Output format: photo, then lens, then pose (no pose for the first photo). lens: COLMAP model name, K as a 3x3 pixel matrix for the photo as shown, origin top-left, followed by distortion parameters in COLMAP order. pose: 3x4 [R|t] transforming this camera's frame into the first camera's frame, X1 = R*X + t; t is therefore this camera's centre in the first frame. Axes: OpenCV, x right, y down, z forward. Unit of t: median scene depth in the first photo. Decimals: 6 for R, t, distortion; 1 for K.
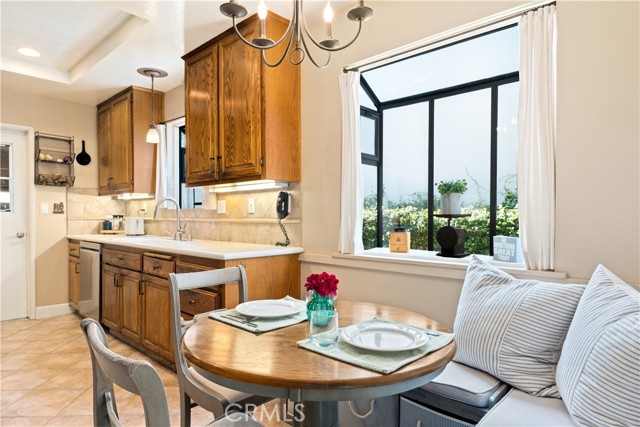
lens RADIAL K [[387.9, 0, 318.9], [0, 387.9, 218.4], [0, 0, 1]] dist [0.008457, 0.003453]
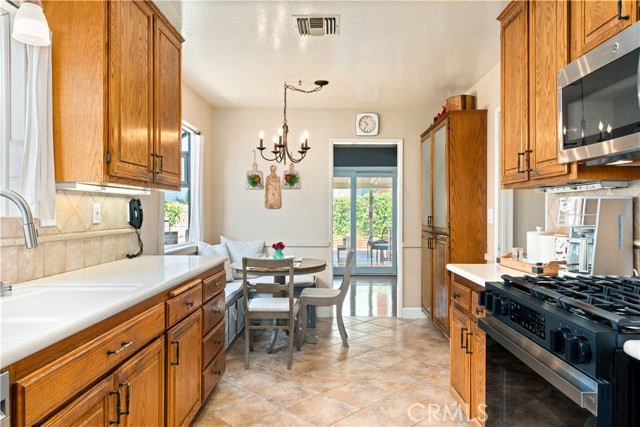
lens RADIAL K [[434.6, 0, 319.7], [0, 434.6, 211.8], [0, 0, 1]] dist [-0.000963, -0.000535]
pose [[-0.676799, -0.000905, 0.736168, -0.766047], [0.002667, 0.999990, 0.003681, -0.027411], [-0.736163, 0.004455, -0.676789, 0.899230]]
